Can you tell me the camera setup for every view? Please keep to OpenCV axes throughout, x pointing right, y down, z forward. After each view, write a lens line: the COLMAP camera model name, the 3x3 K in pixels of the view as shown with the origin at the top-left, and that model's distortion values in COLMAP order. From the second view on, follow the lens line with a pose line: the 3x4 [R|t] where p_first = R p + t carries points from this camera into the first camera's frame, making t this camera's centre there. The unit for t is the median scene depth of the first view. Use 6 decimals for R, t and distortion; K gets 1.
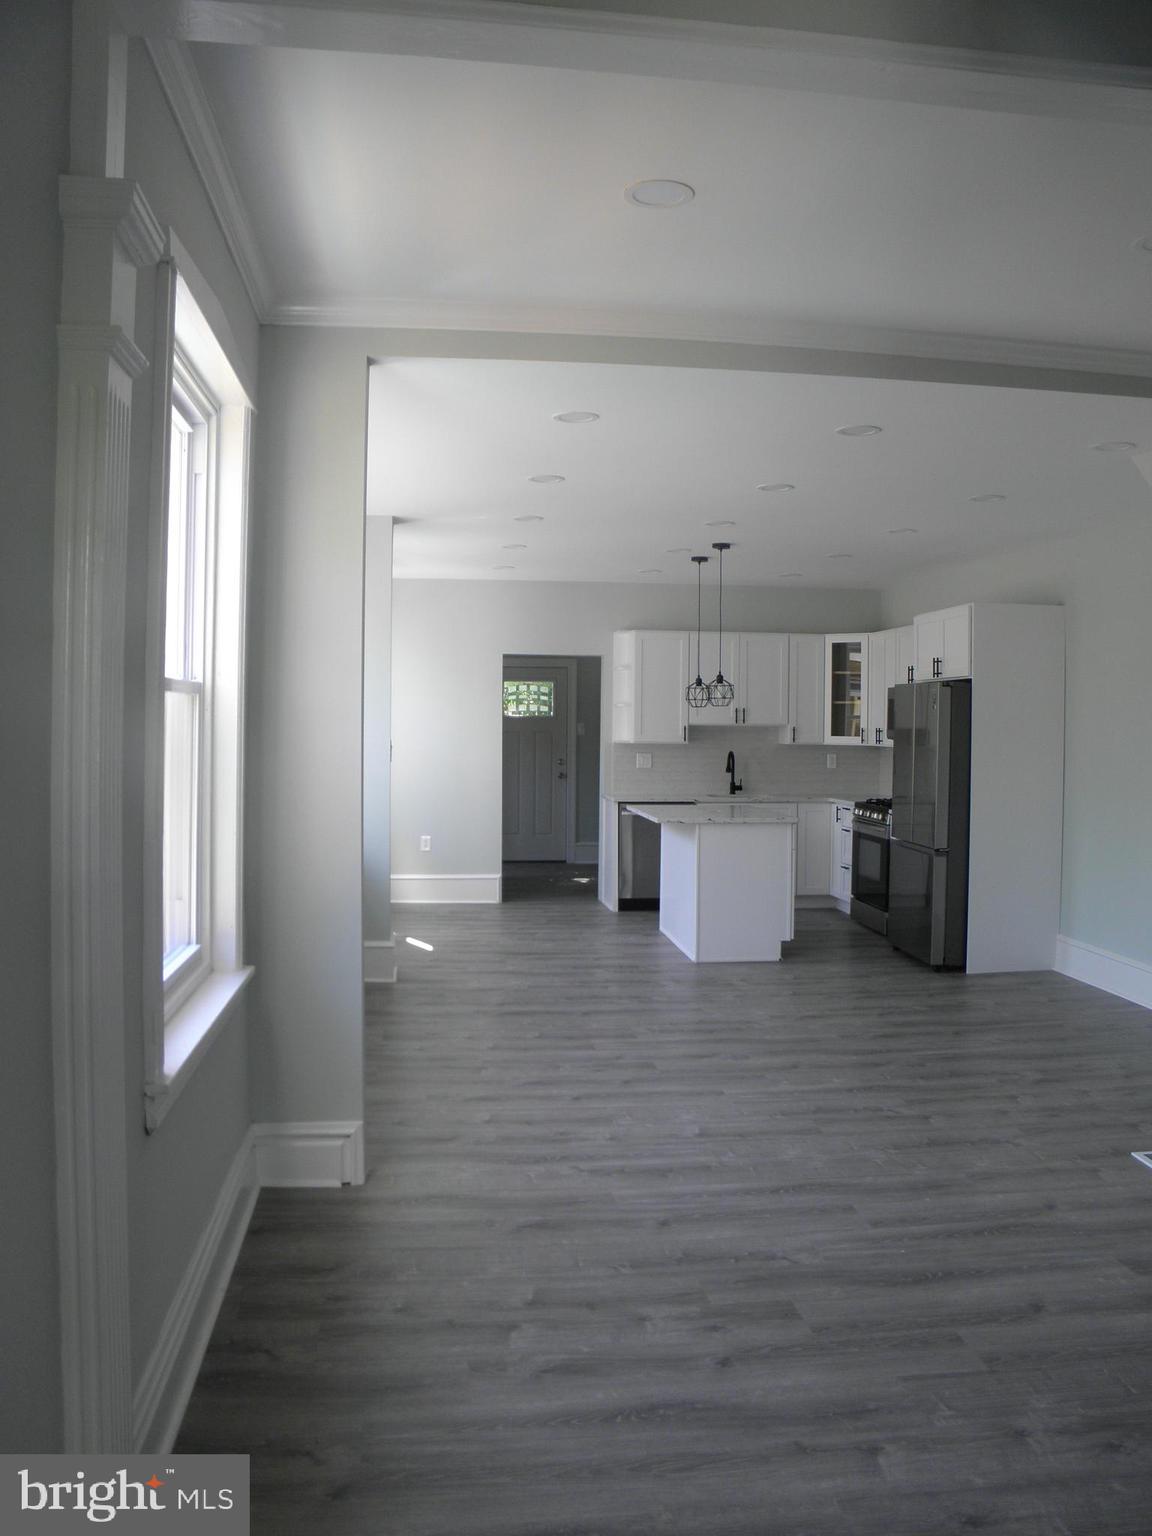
lens RADIAL K [[1292.8, 0, 579.7], [0, 1292.8, 759.4], [0, 0, 1]] dist [-0.182701, 0.148598]
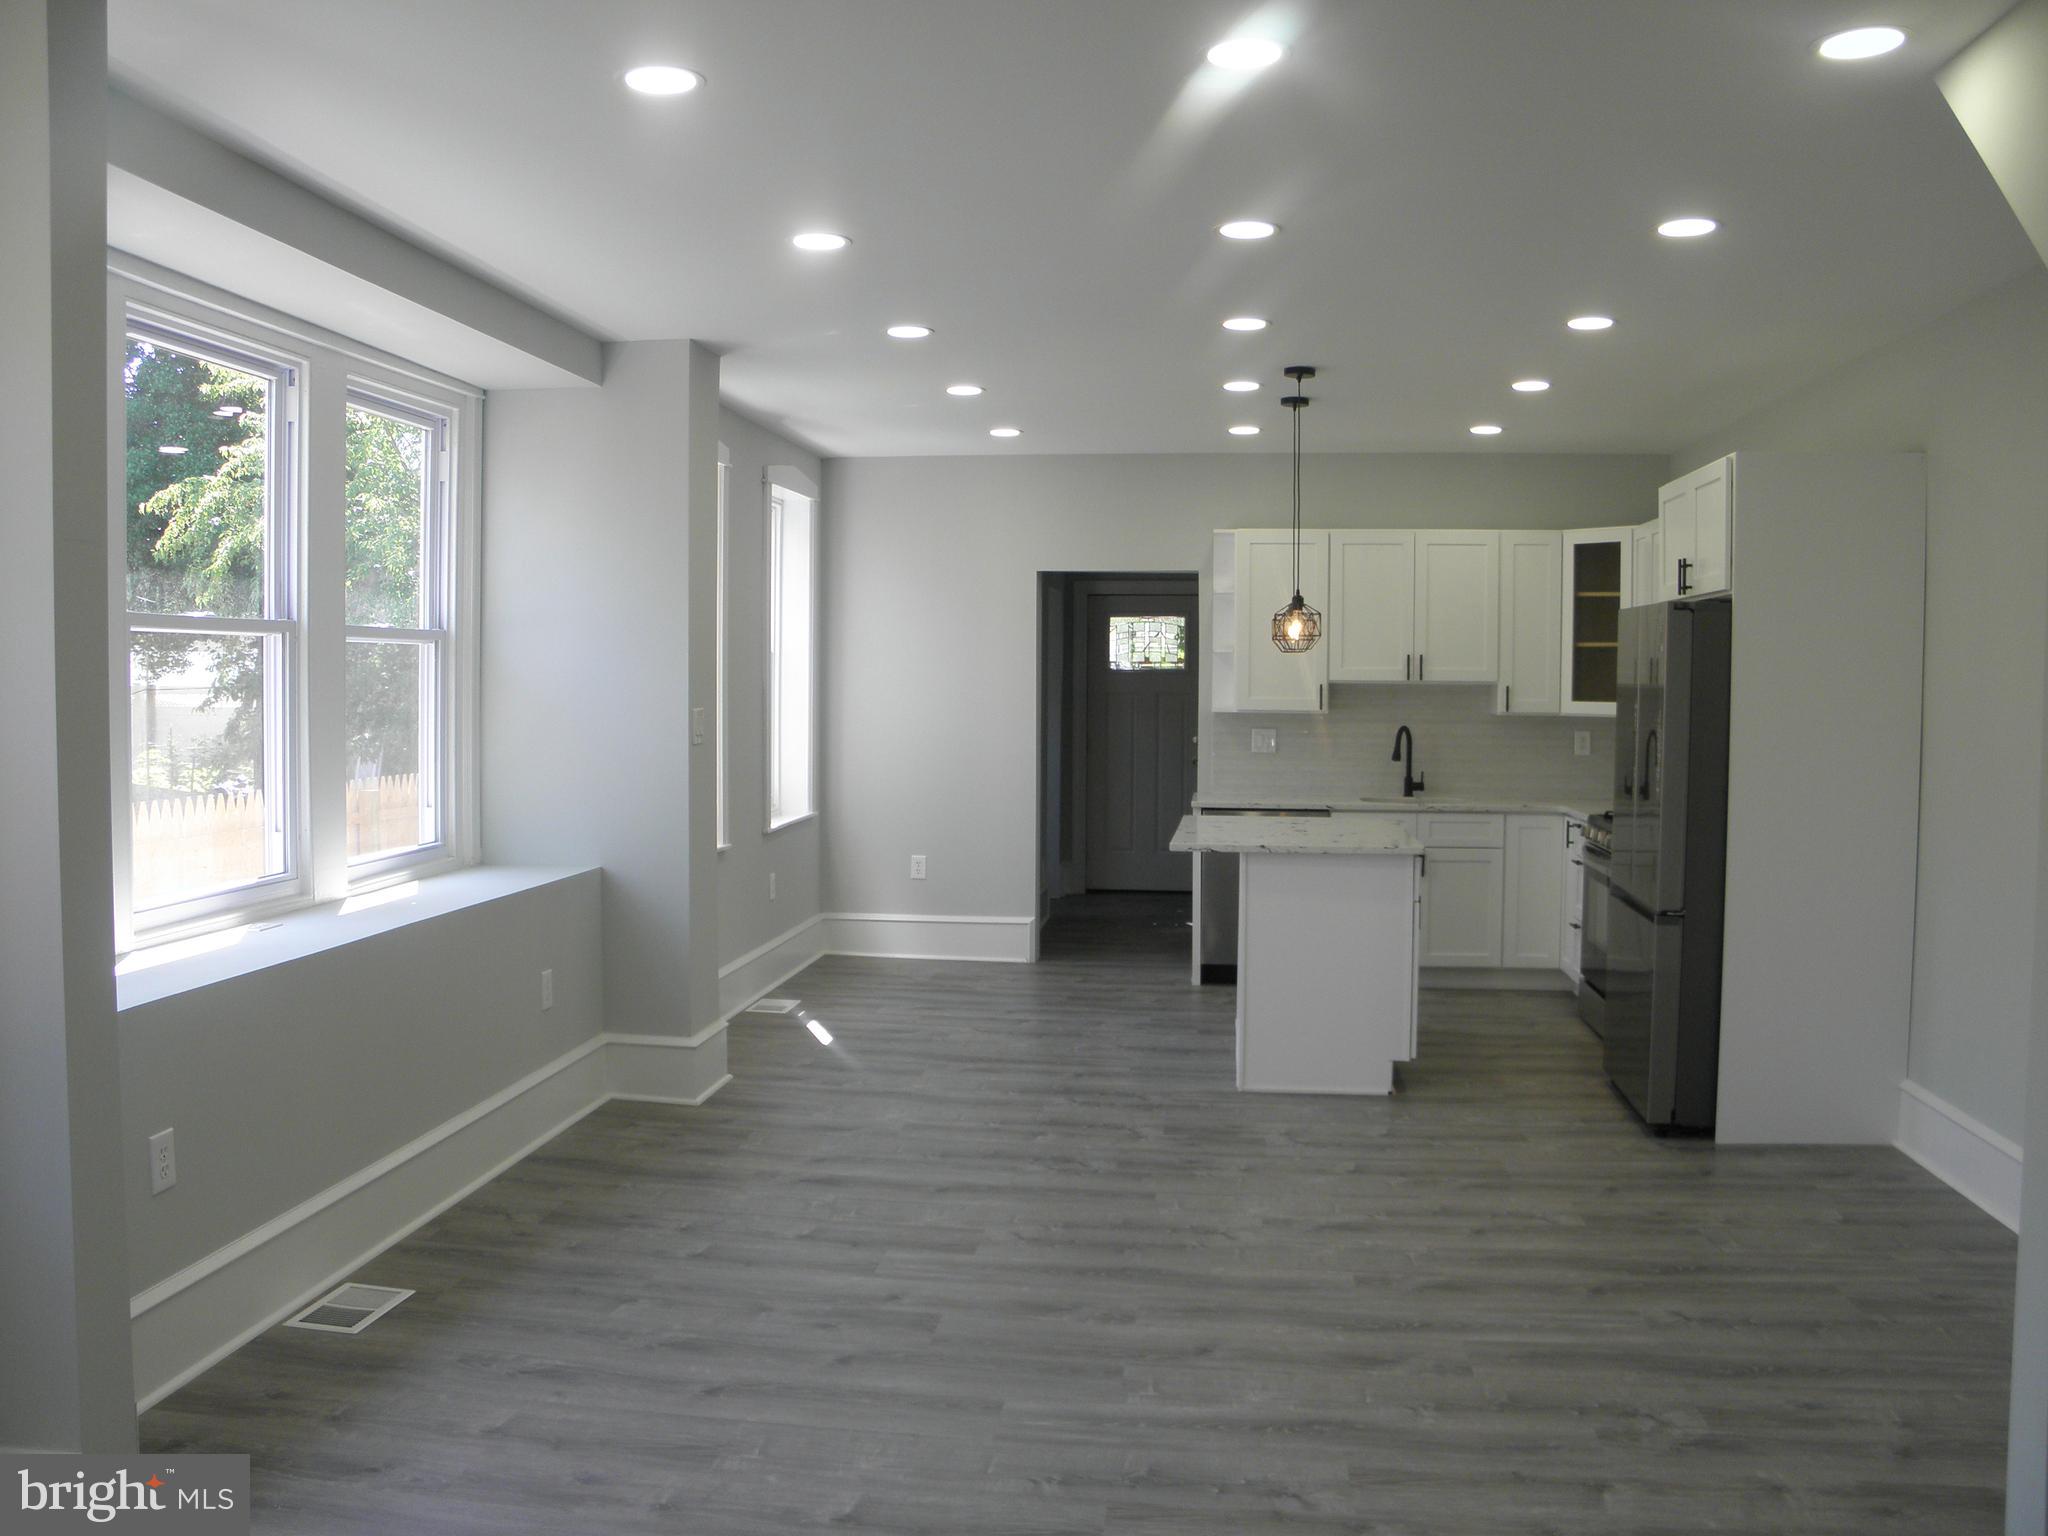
lens RADIAL K [[1723.8, 0, 984.7], [0, 1723.8, 775.1], [0, 0, 1]] dist [-0.182701, 0.148598]
pose [[0.965825, 0.010471, -0.258983, 0.271700], [-0.003607, 0.999630, 0.026964, -0.008084], [0.259169, -0.025108, 0.965505, 0.349234]]
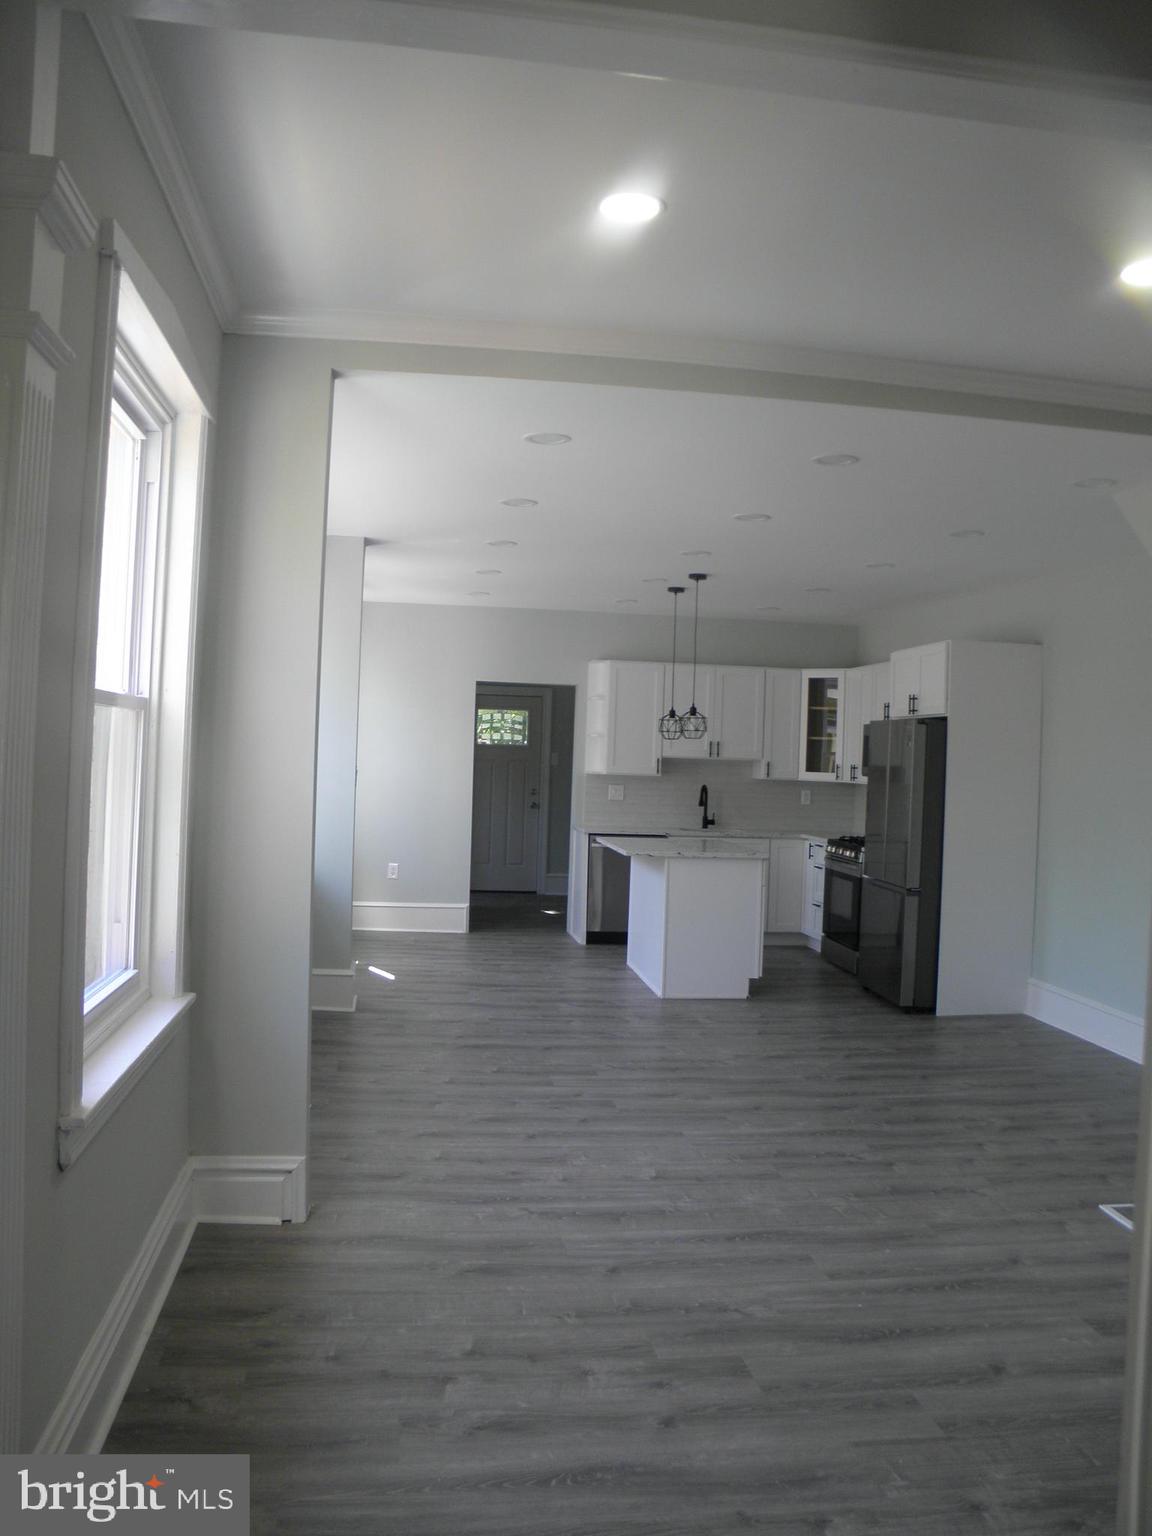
lens RADIAL K [[1292.8, 0, 580.8], [0, 1292.8, 760.4], [0, 0, 1]] dist [-0.182701, 0.148598]
pose [[0.999557, 0.024788, 0.016443, 0.011574], [-0.024397, 0.999425, -0.023561, 0.001151], [-0.017018, 0.023150, 0.999587, 0.022664]]
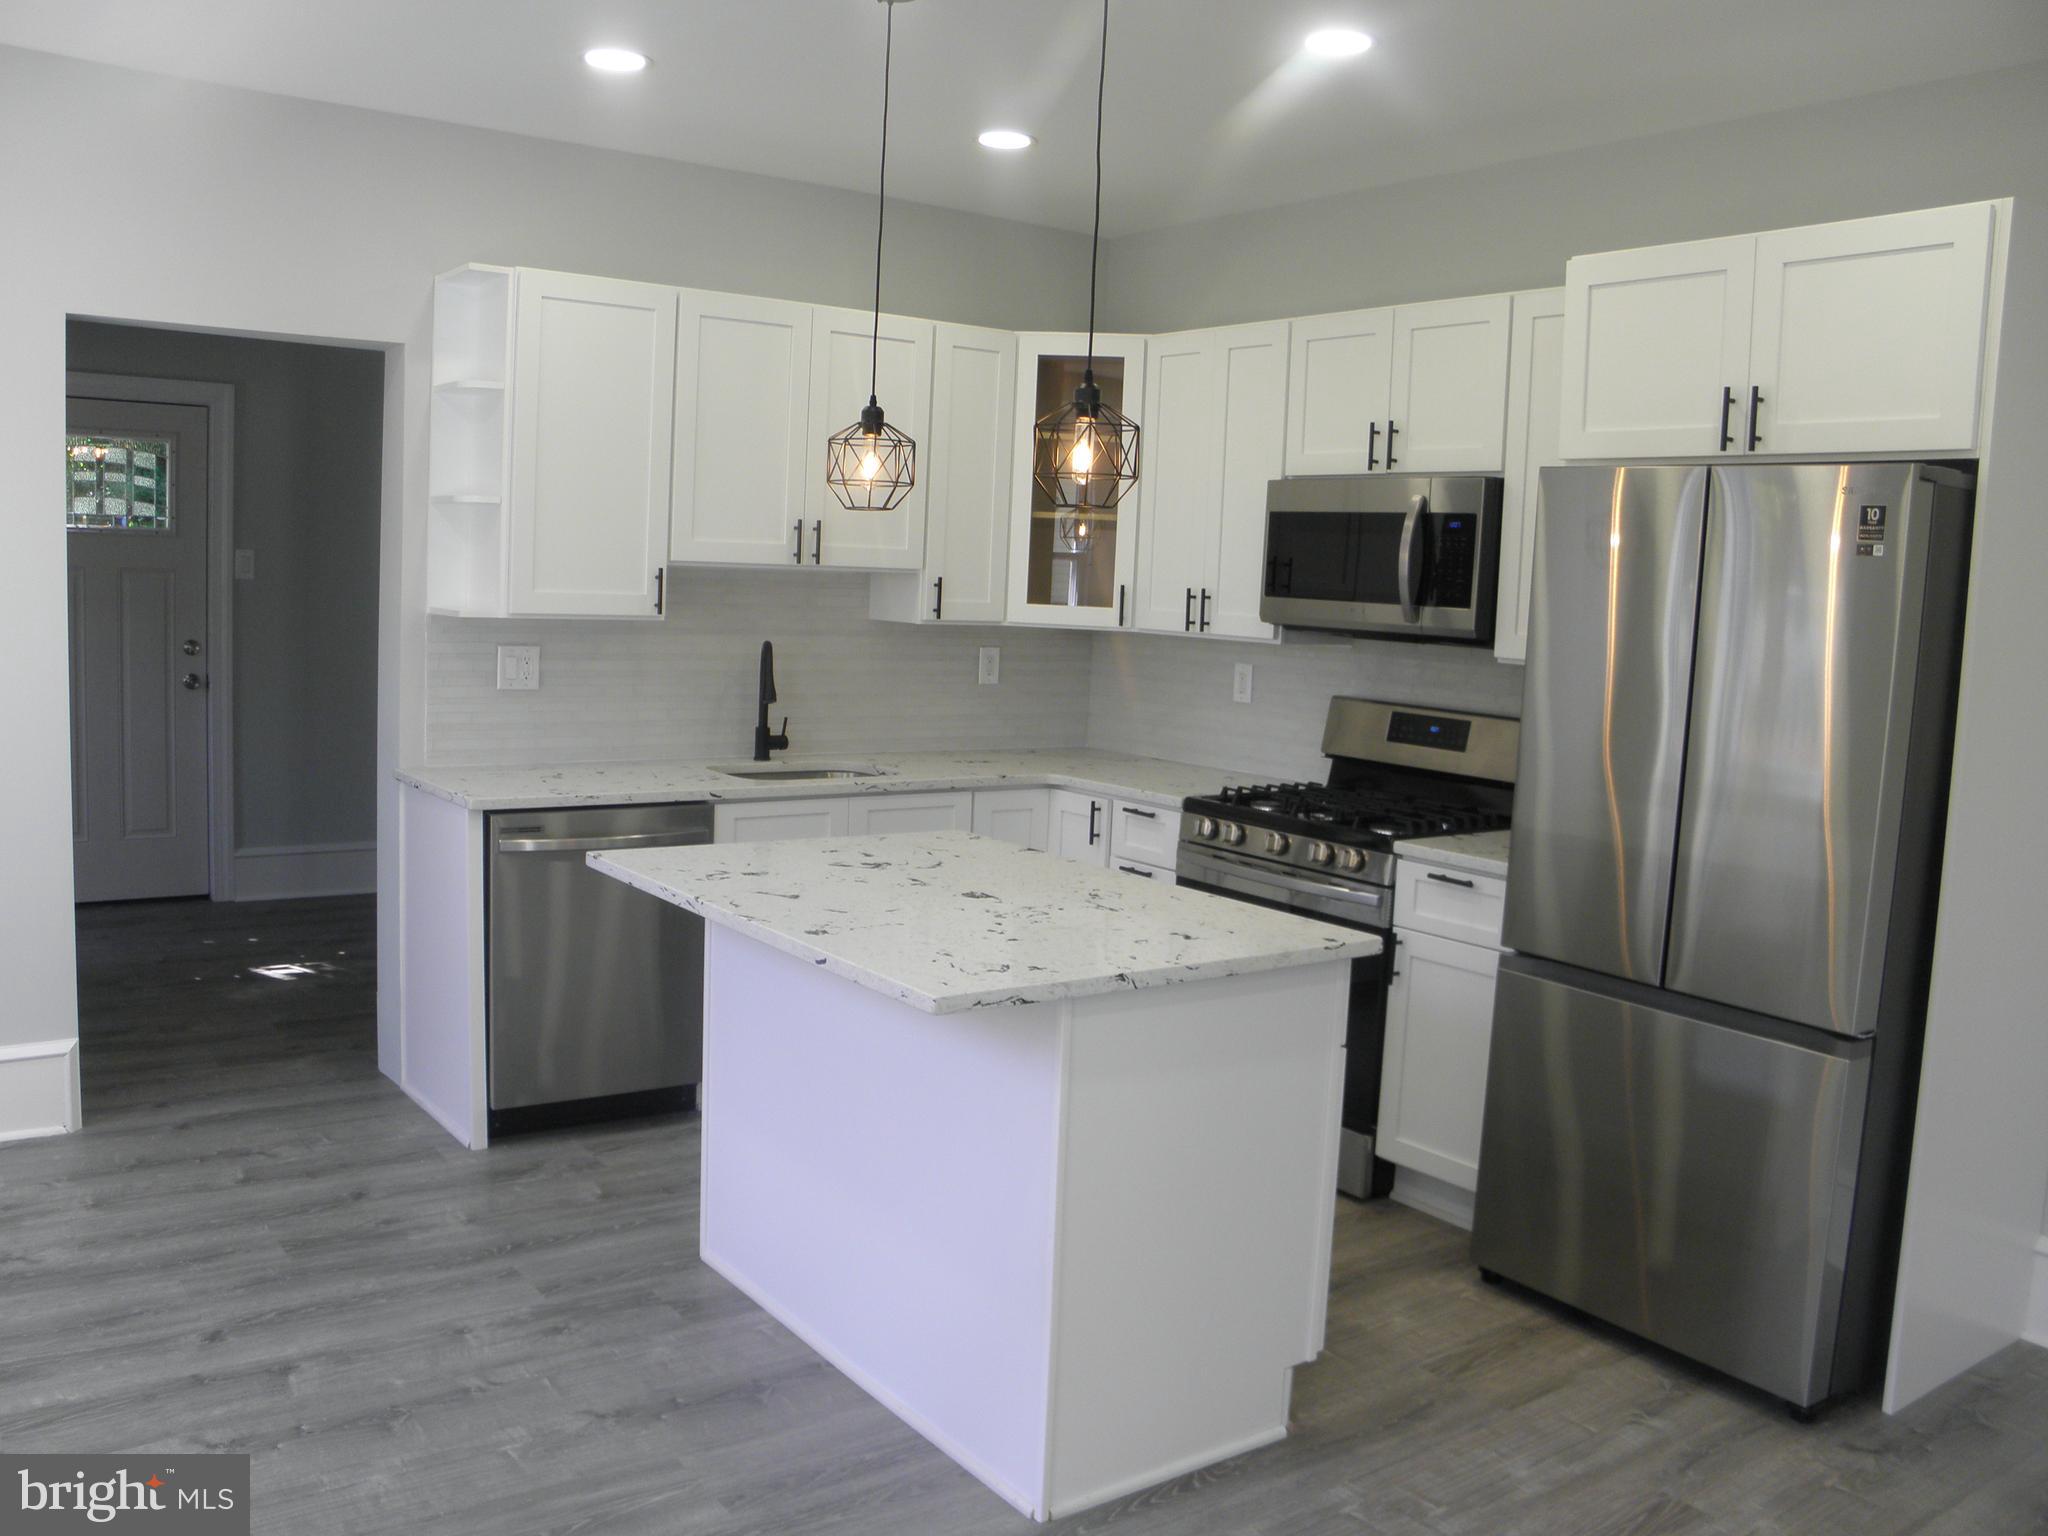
lens RADIAL K [[1723.8, 0, 1000.4], [0, 1723.8, 779.5], [0, 0, 1]] dist [-0.182701, 0.148598]
pose [[0.875951, -0.030569, 0.481431, -0.111372], [-0.019784, 0.994874, 0.099167, -0.033290], [-0.481995, -0.096390, 0.870856, 1.115806]]
